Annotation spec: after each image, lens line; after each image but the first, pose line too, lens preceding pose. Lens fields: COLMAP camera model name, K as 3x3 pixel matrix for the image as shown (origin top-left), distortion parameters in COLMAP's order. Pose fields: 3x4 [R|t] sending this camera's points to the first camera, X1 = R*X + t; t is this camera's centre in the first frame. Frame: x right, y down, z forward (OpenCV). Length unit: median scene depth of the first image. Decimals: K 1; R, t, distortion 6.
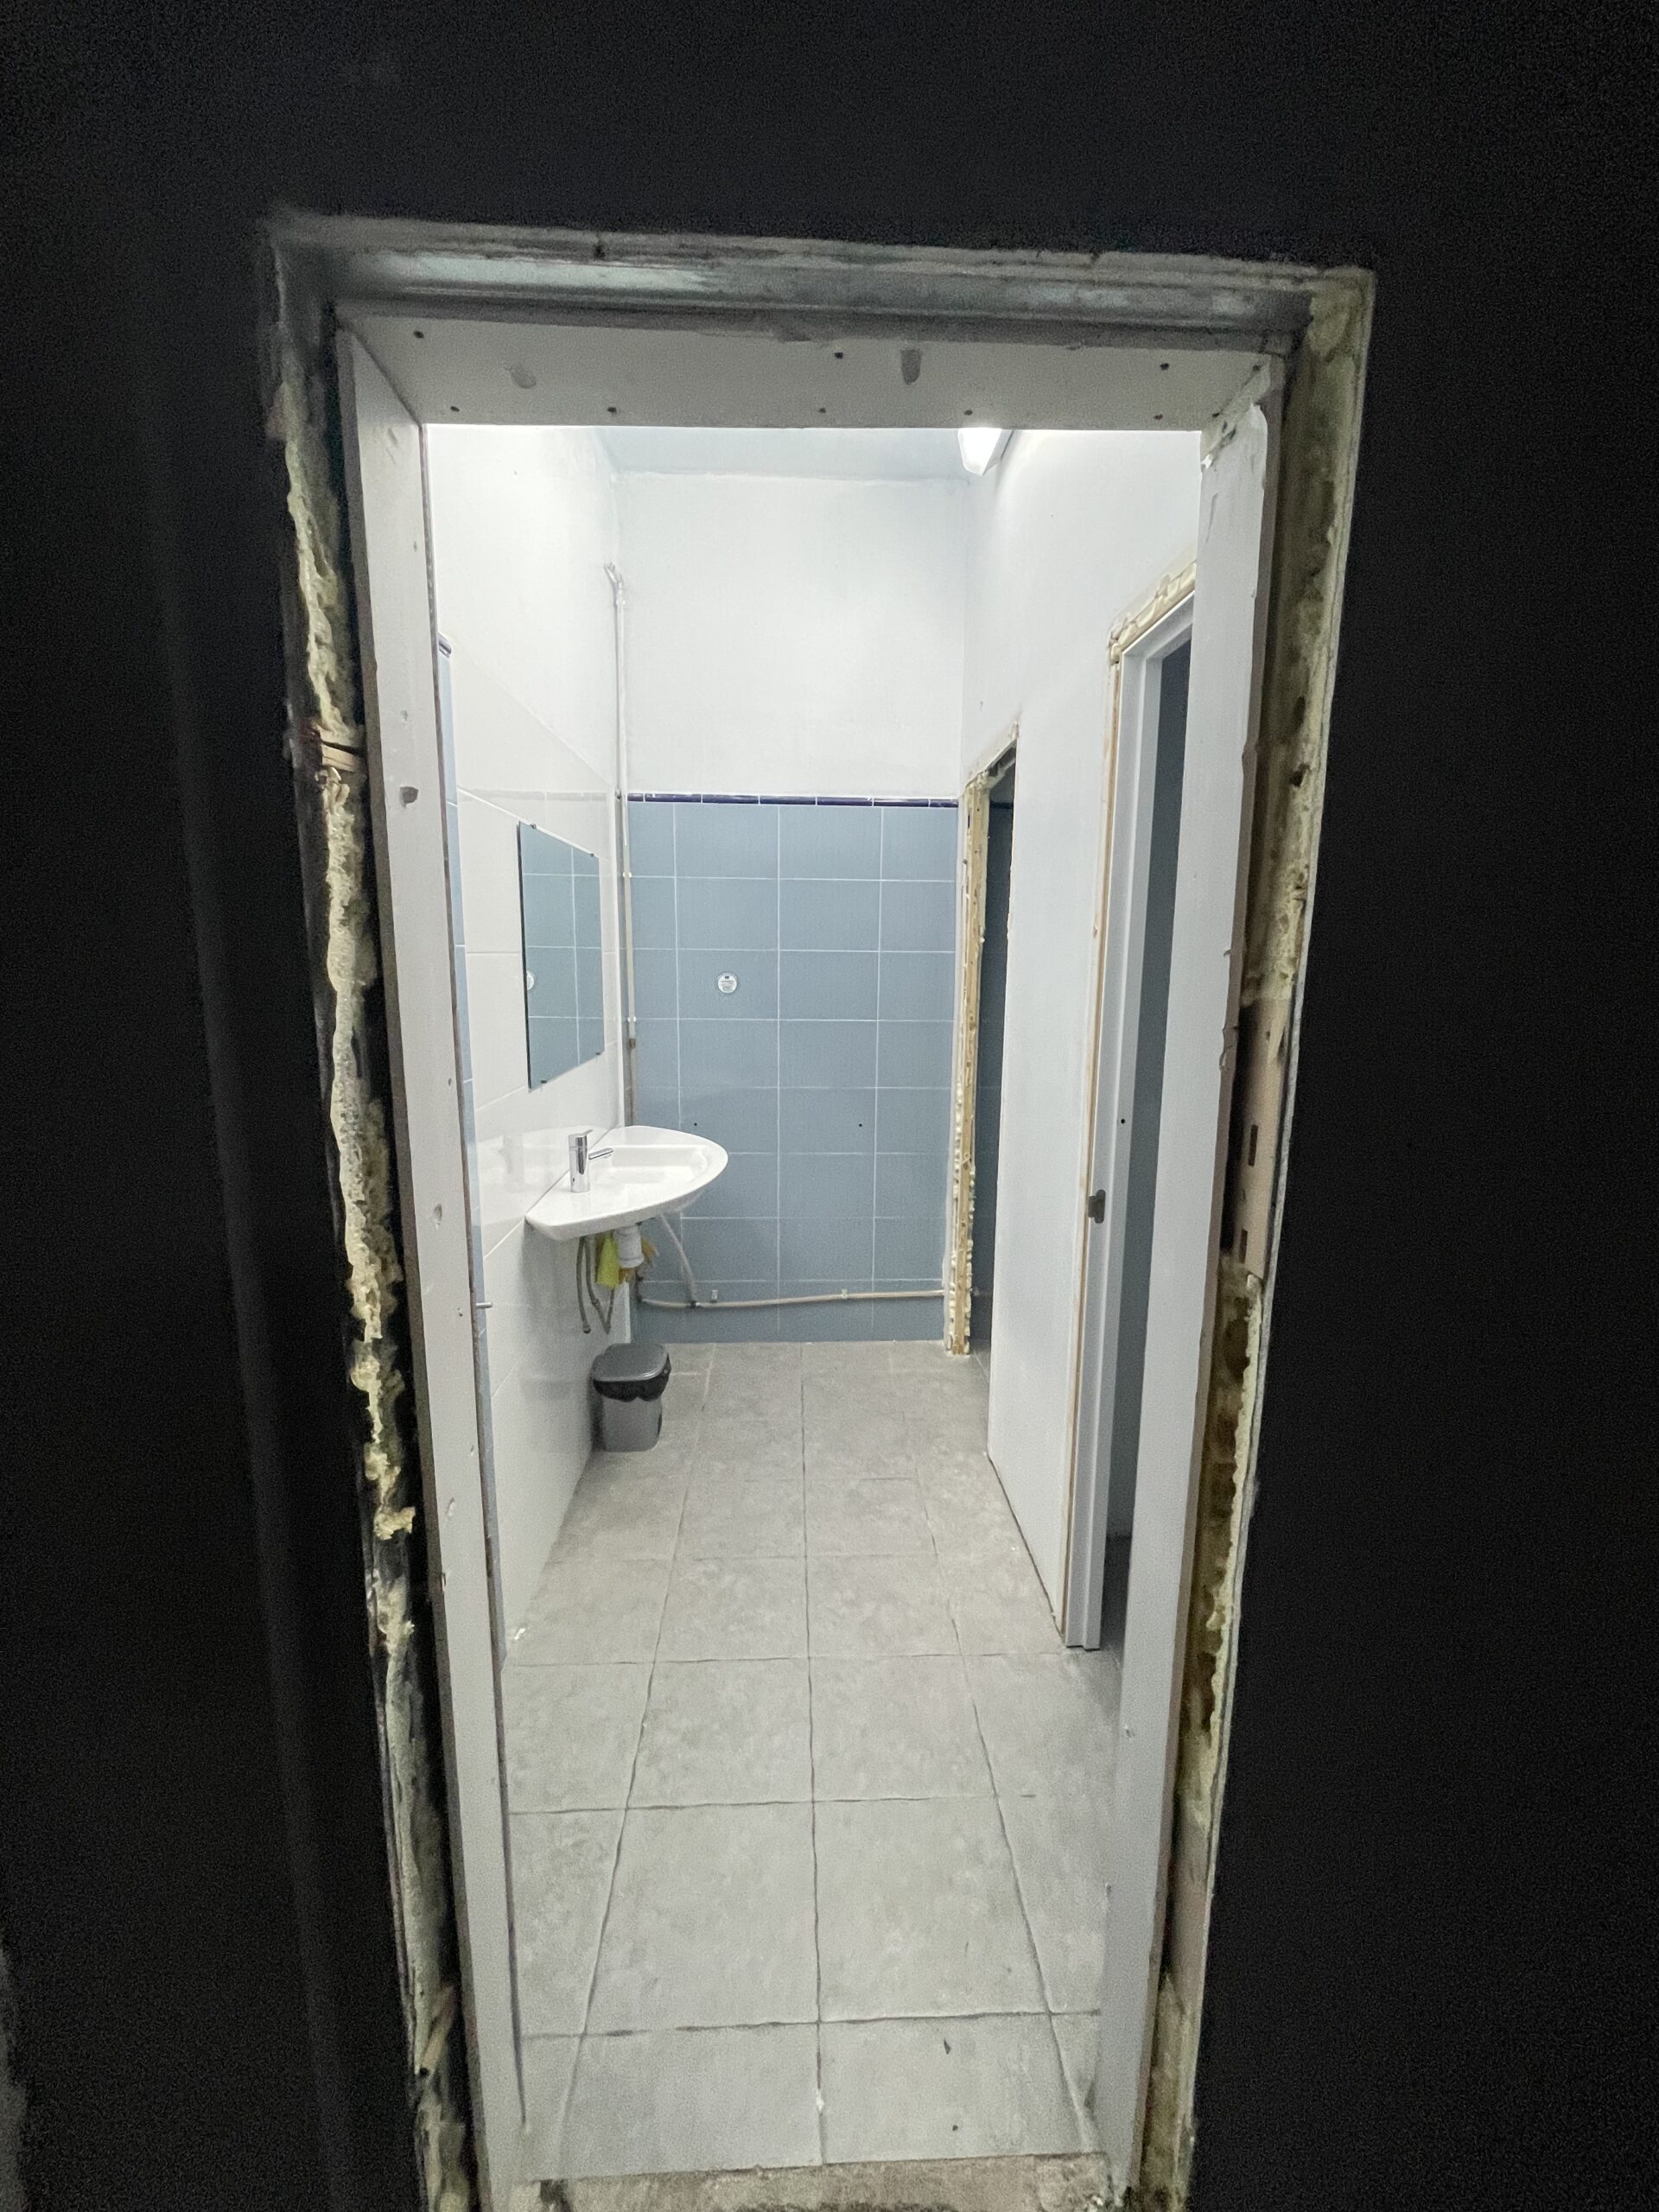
lens RADIAL K [[896.6, 0, 826.0], [0, 896.6, 1108.2], [0, 0, 1]] dist [-0.001277, -0.001643]
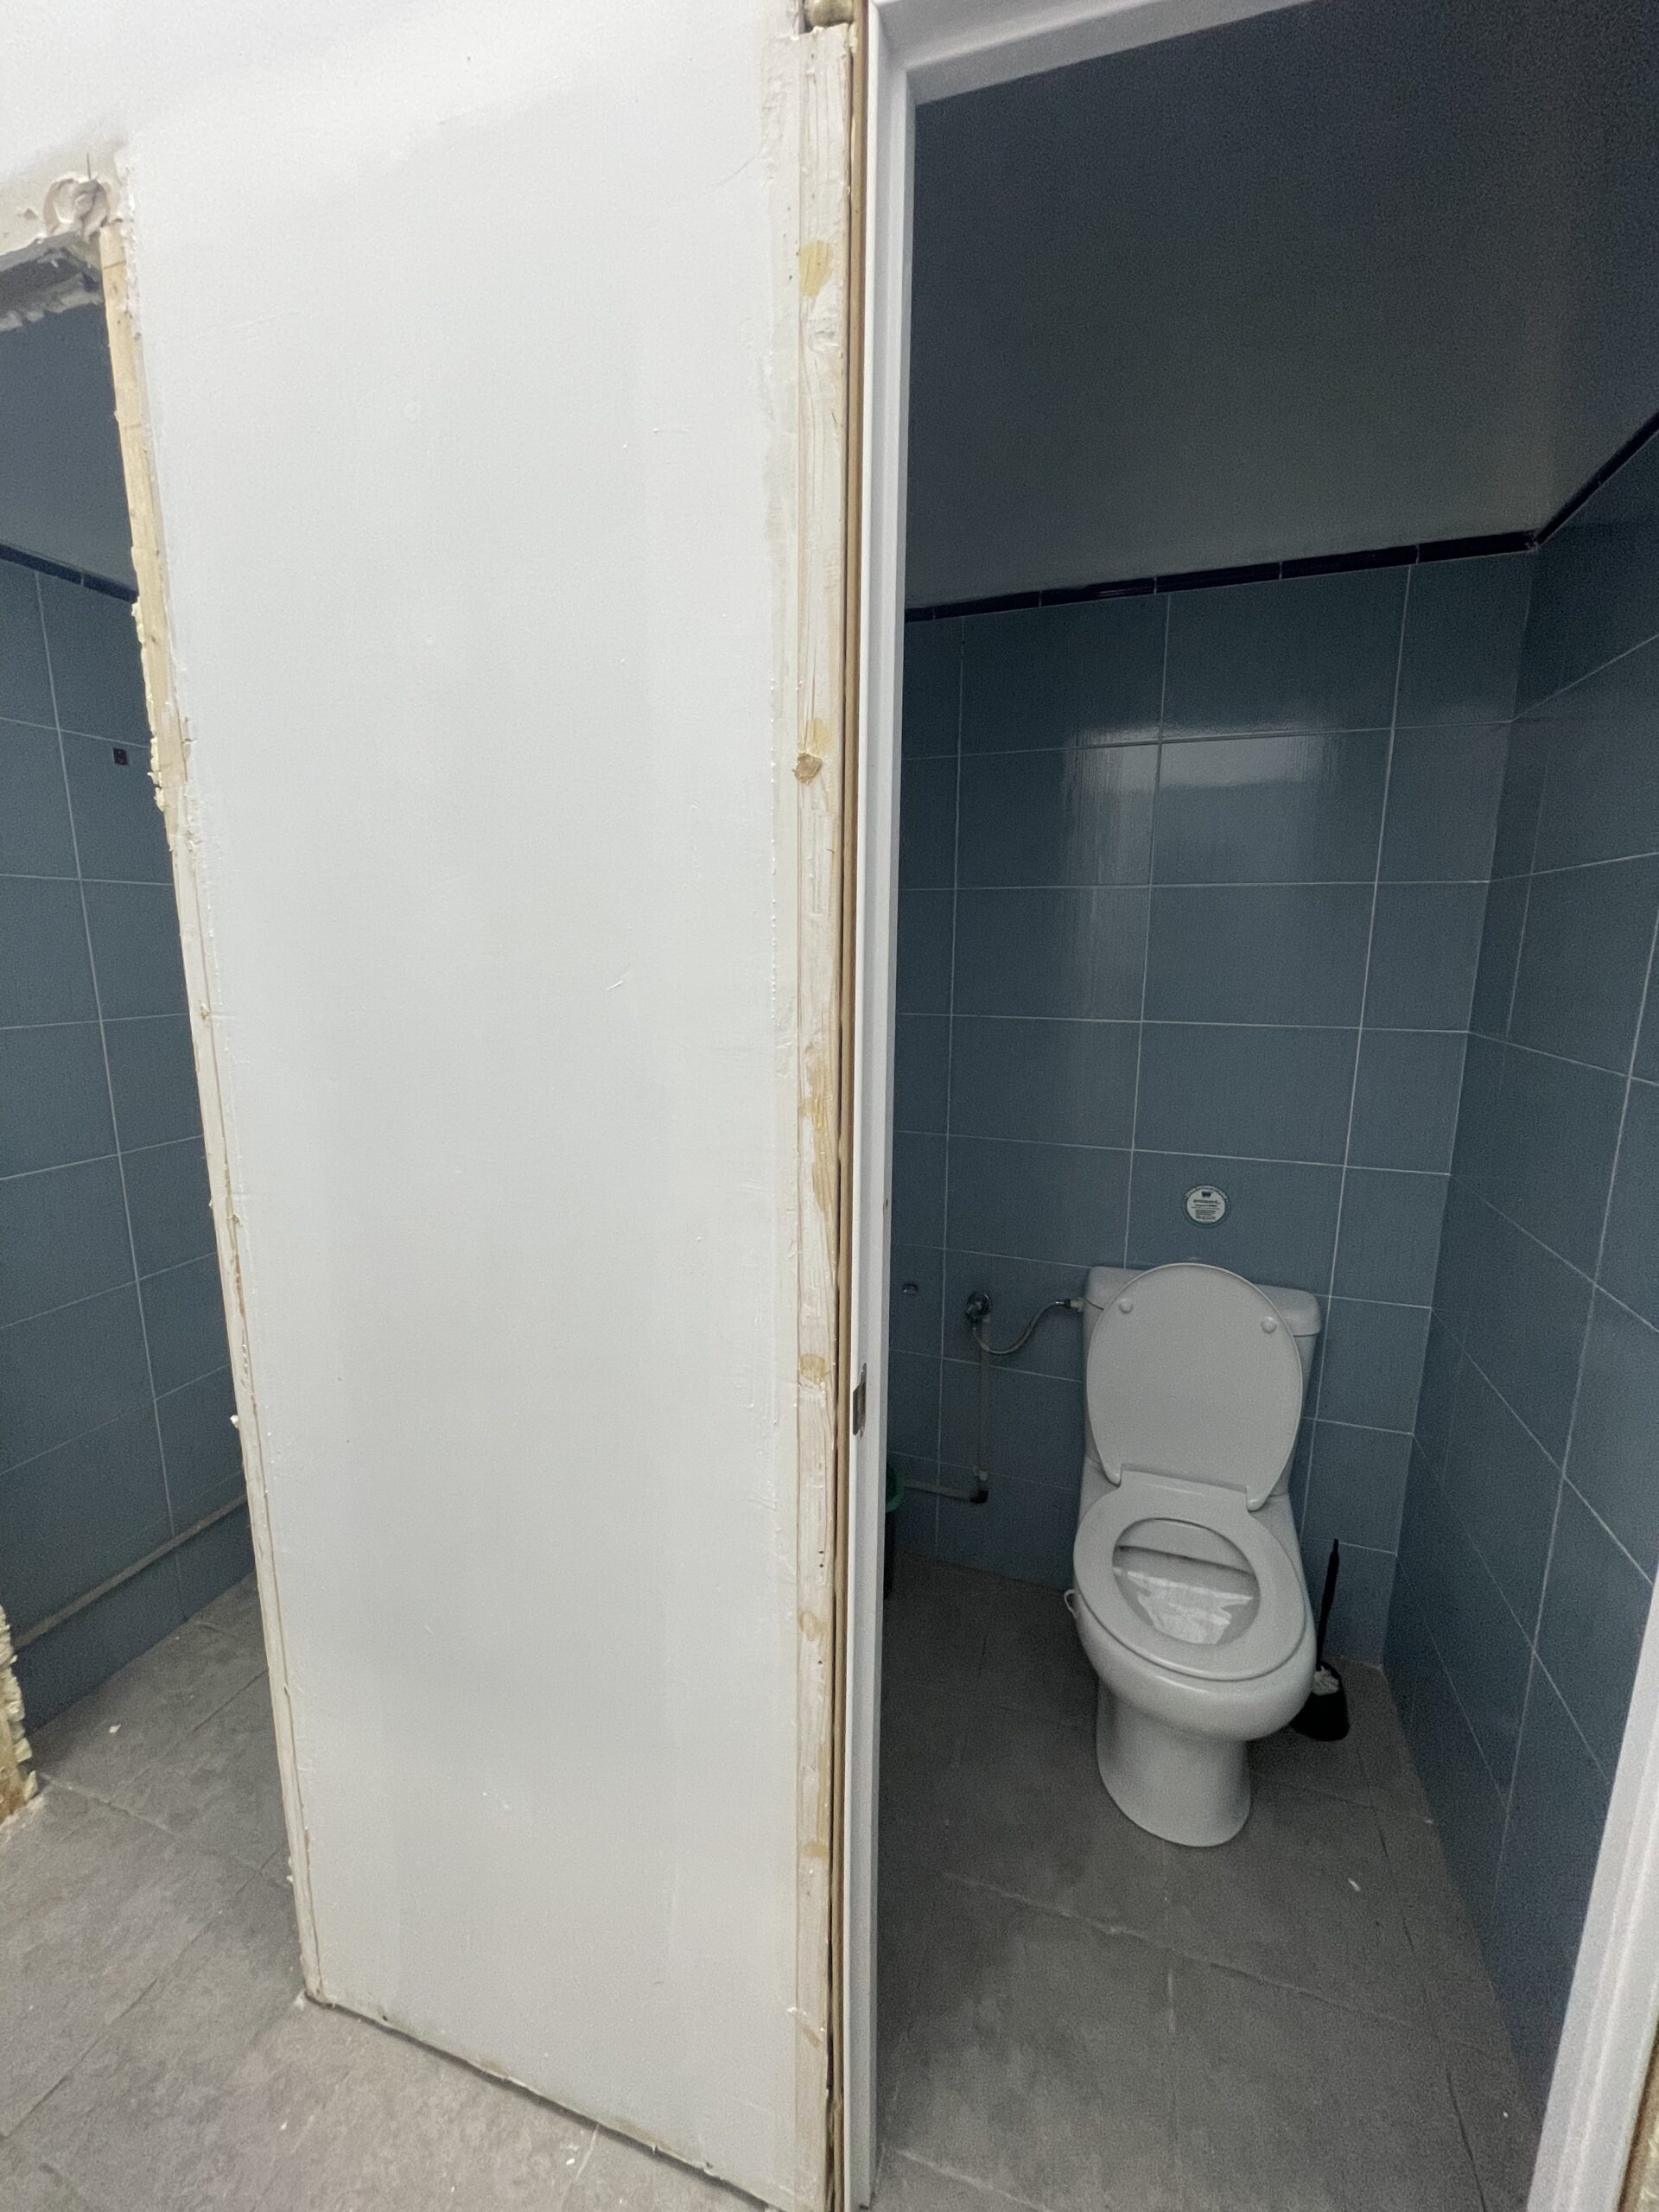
lens RADIAL K [[896.6, 0, 830.0], [0, 896.6, 1098.5], [0, 0, 1]] dist [-0.001277, -0.001643]
pose [[0.352628, -0.175941, 0.919075, -0.047746], [0.159905, 0.979049, 0.126069, -0.054105], [-0.922000, 0.102509, 0.373374, 0.464252]]
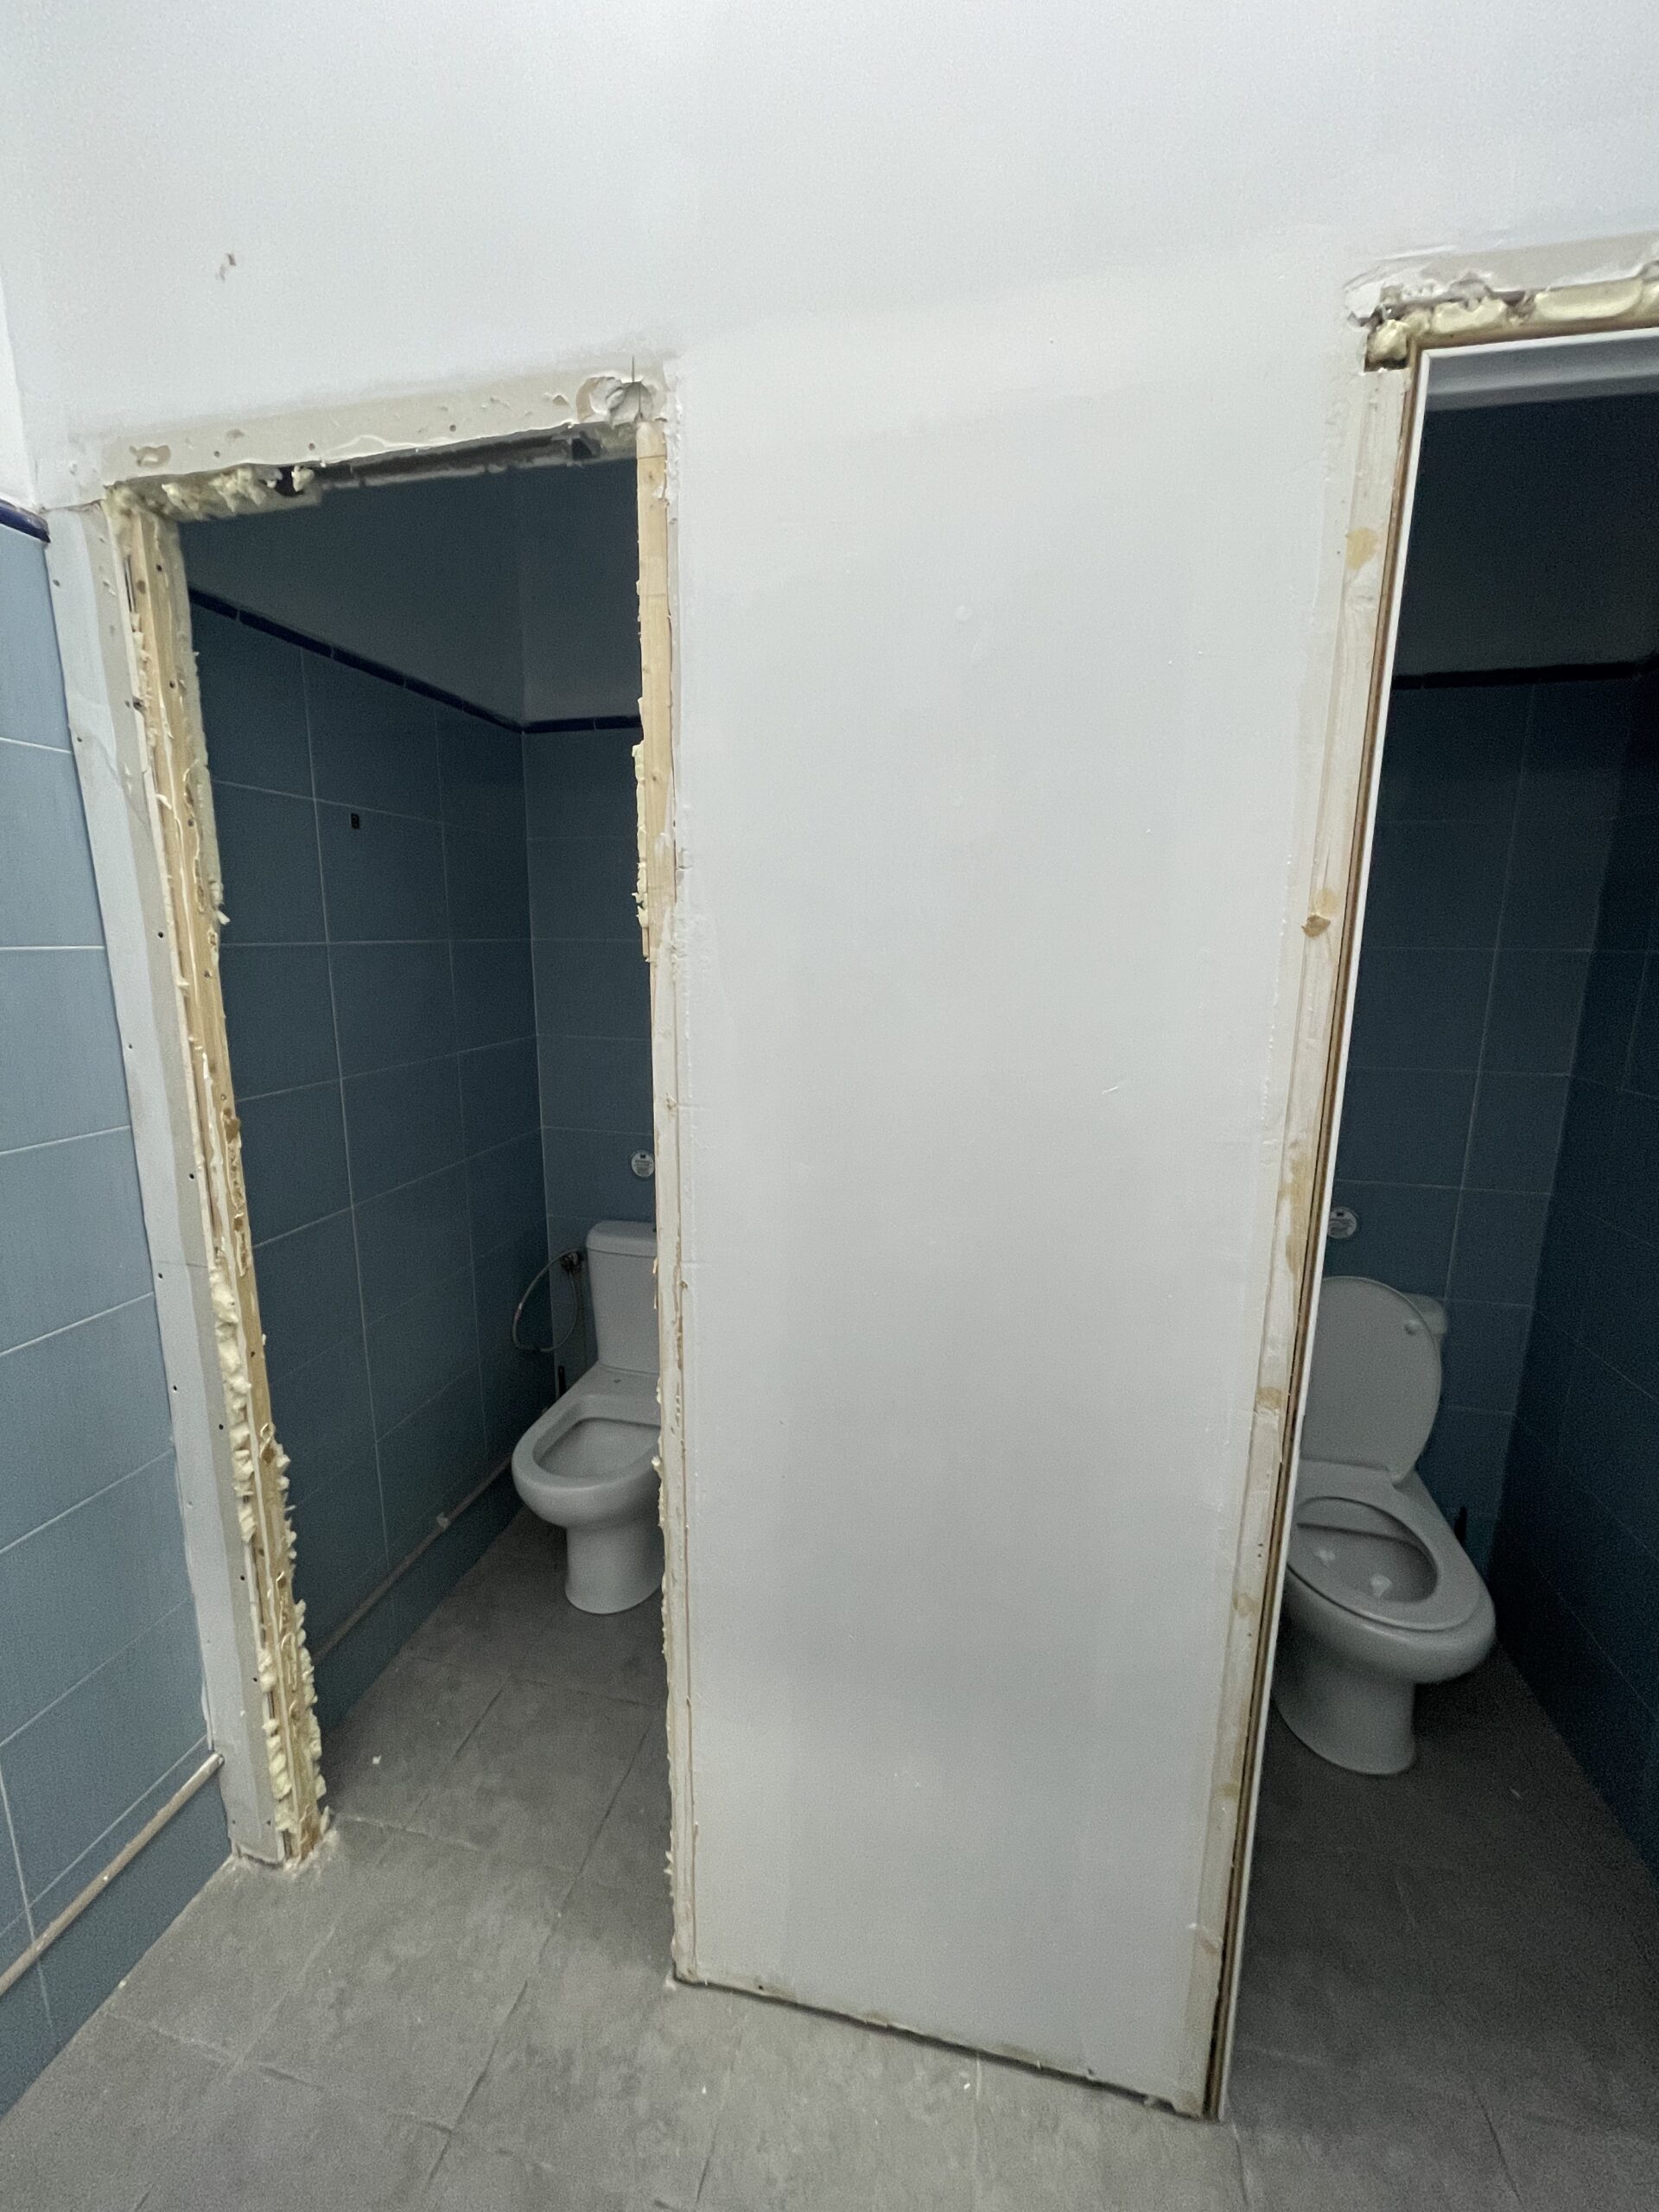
lens RADIAL K [[896.6, 0, 819.0], [0, 896.6, 1095.5], [0, 0, 1]] dist [-0.001277, -0.001643]
pose [[0.258248, -0.186996, 0.947808, -0.144733], [0.162574, 0.975509, 0.148164, -0.121487], [-0.952301, 0.115826, 0.282324, 0.616830]]
